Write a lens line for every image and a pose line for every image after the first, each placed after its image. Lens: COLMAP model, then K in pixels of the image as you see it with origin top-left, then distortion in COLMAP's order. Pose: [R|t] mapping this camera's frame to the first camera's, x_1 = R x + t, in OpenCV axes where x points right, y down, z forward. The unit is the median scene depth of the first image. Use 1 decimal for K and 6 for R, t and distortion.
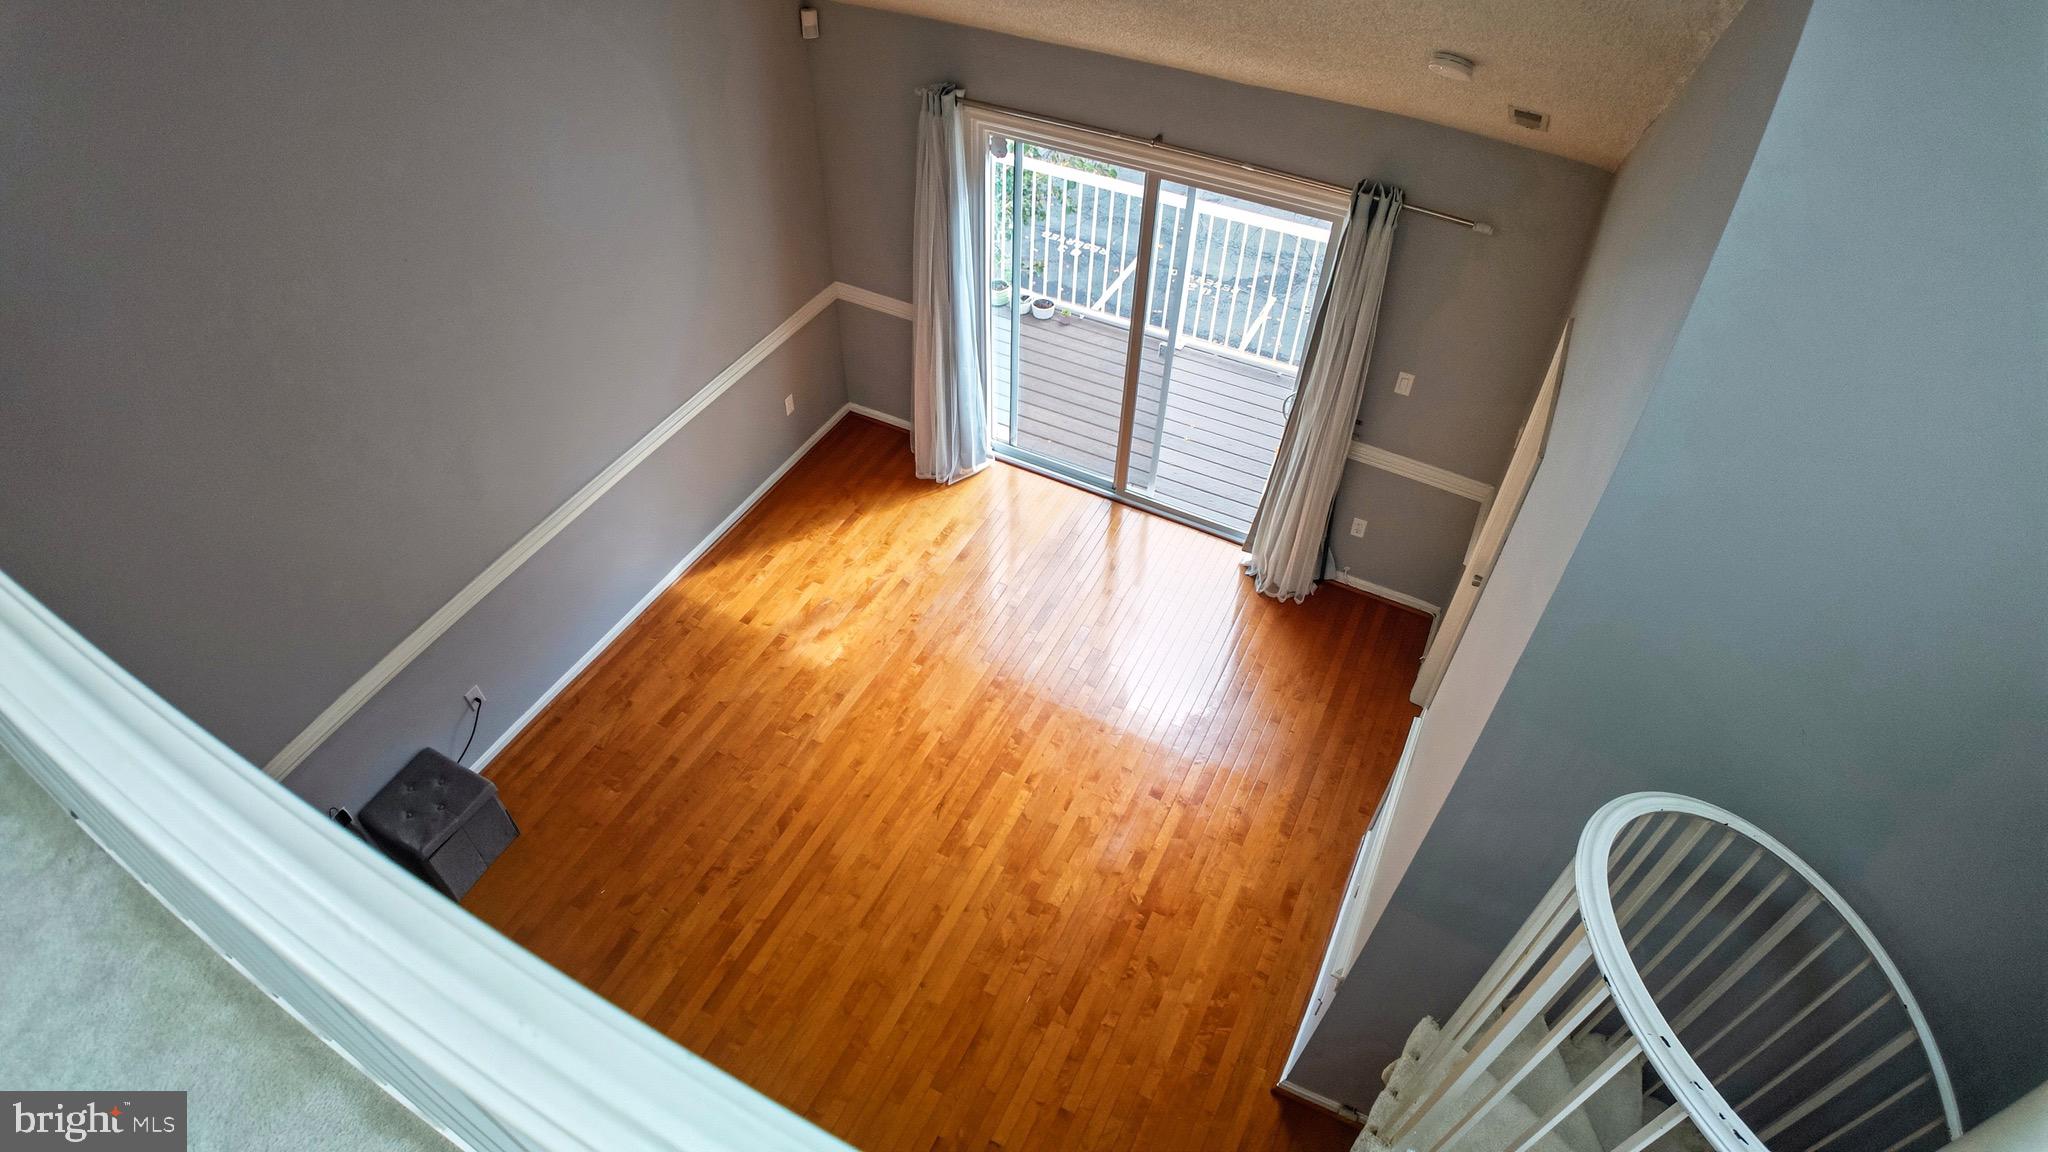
lens RADIAL K [[1074.3, 0, 1023.3], [0, 1074.3, 569.1], [0, 0, 1]] dist [-0.085468, -0.000071]
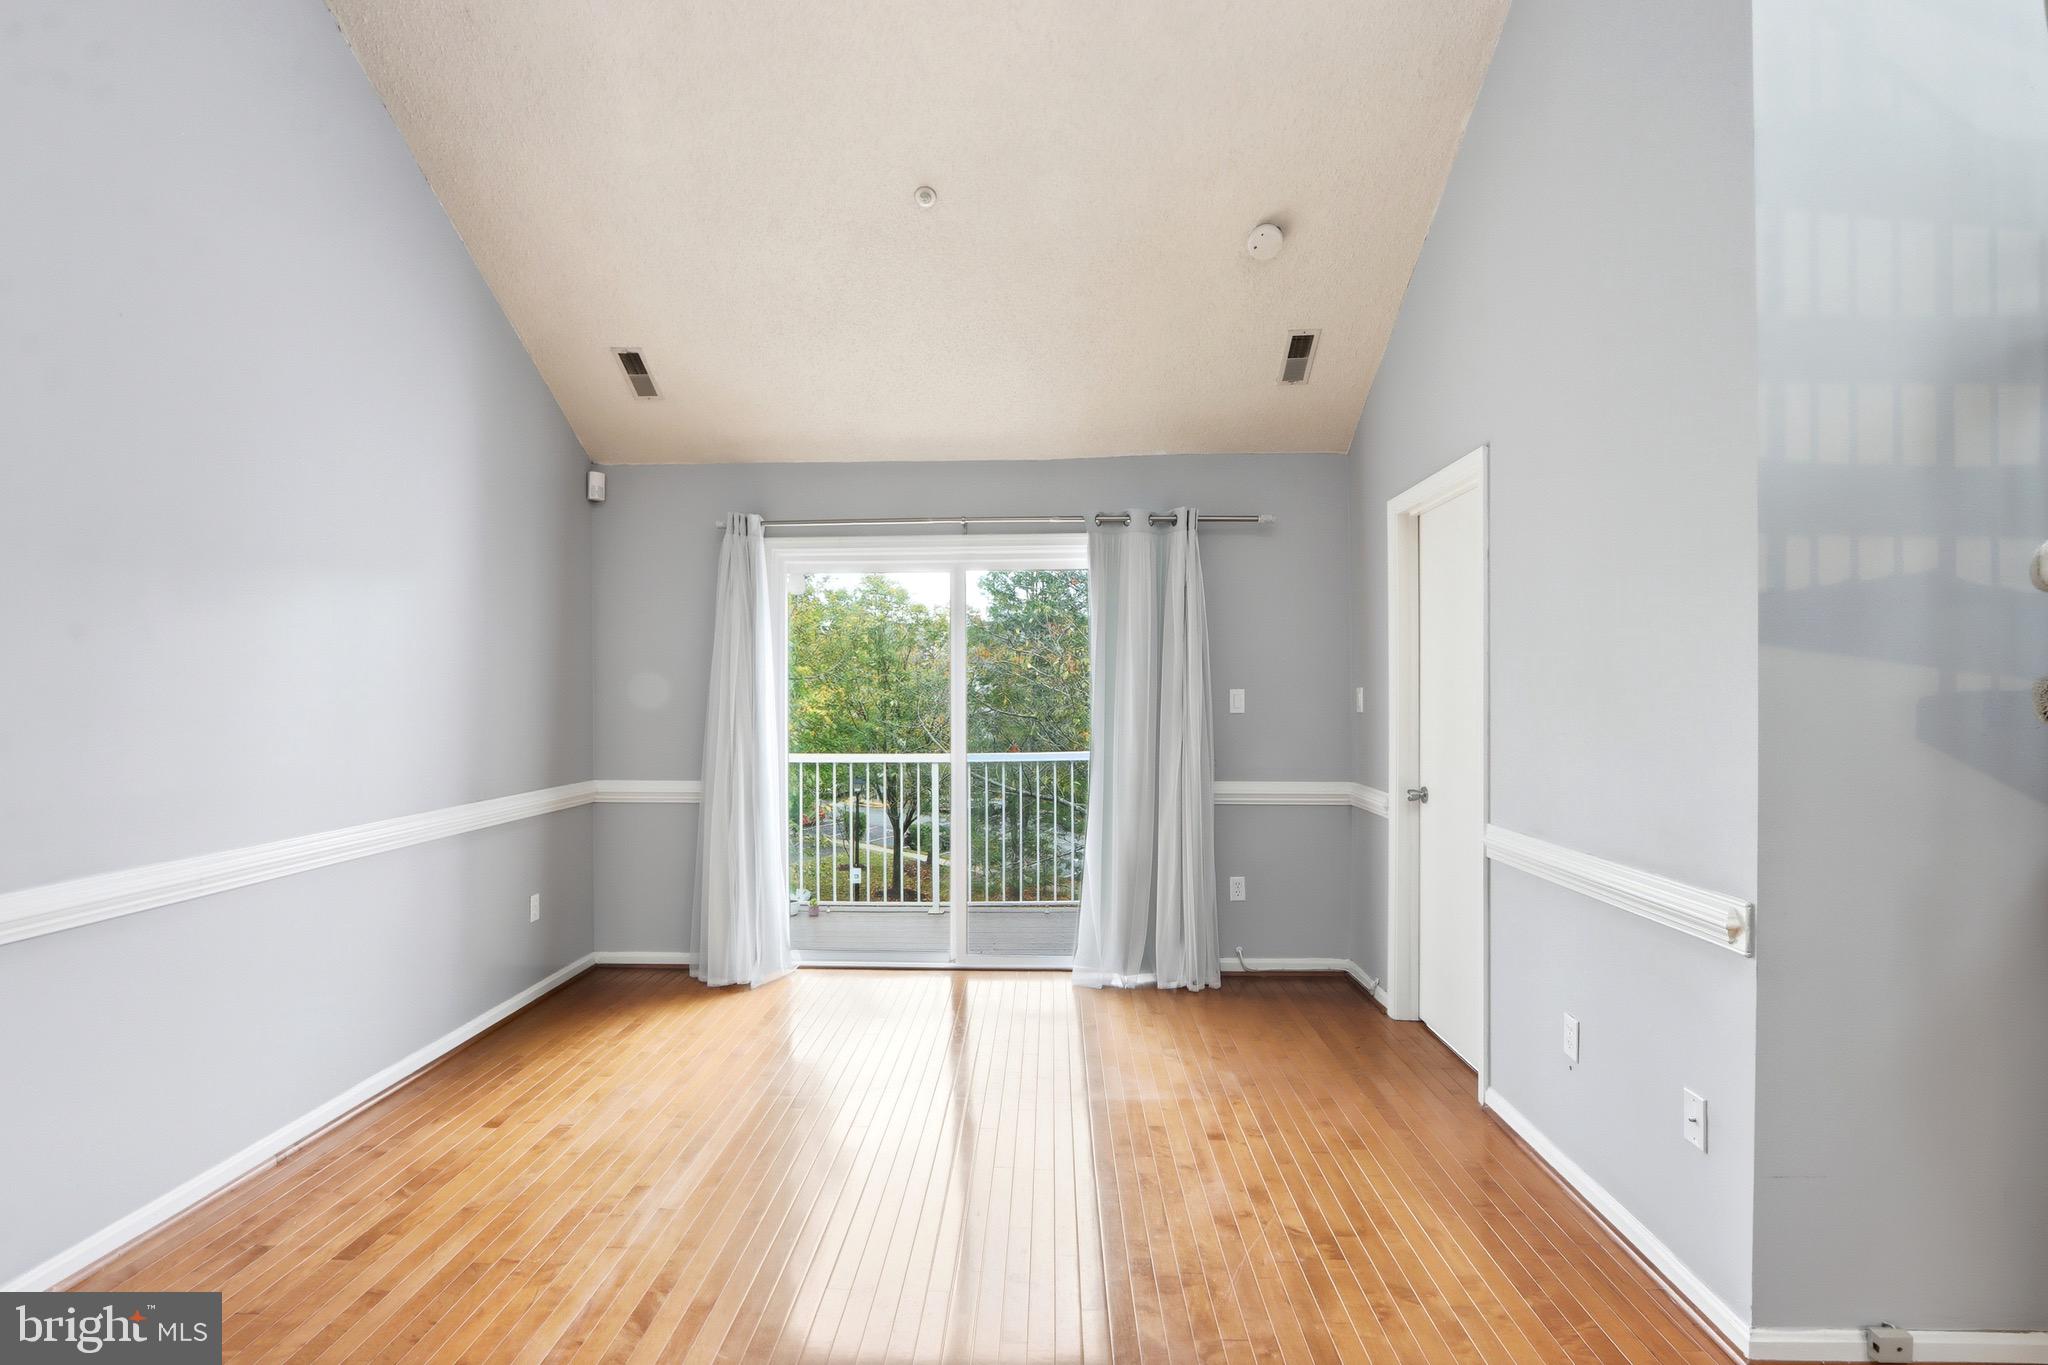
lens RADIAL K [[968.8, 0, 1010.5], [0, 968.8, 688.7], [0, 0, 1]] dist [-0.001721, -0.000161]
pose [[0.911216, -0.024466, 0.411202, -0.231548], [0.305960, 0.708586, -0.635842, 0.346794], [-0.275815, 0.705201, 0.653160, 0.414433]]
